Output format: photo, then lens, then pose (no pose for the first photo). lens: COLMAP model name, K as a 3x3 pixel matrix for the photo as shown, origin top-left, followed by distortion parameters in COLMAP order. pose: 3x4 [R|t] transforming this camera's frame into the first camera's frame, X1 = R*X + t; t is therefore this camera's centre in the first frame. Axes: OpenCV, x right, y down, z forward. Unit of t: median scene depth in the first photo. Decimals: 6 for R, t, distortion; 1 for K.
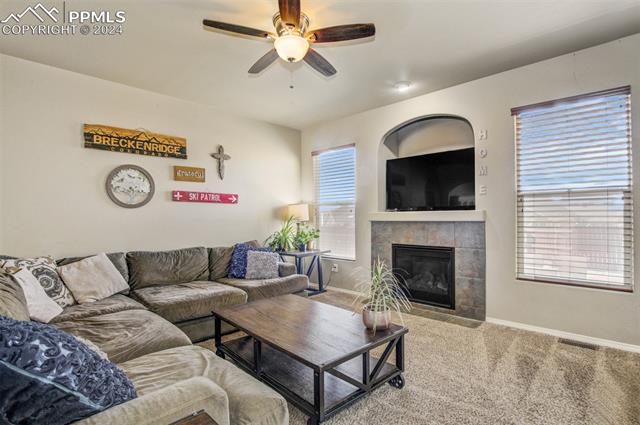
lens RADIAL K [[320.1, 0, 317.2], [0, 320.1, 217.2], [0, 0, 1]] dist [0.001352, -0.000180]
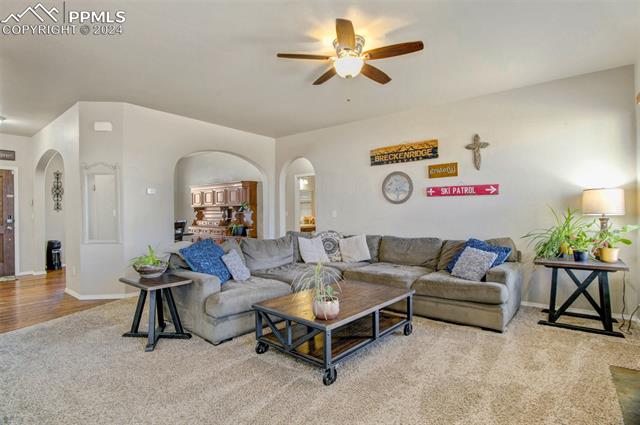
lens RADIAL K [[320.1, 0, 316.9], [0, 320.1, 209.9], [0, 0, 1]] dist [0.001352, -0.000180]
pose [[0.117717, 0.001723, -0.993046, 0.649882], [0.010781, 0.999937, 0.003013, -0.009022], [0.992989, -0.011061, 0.117691, 0.460485]]
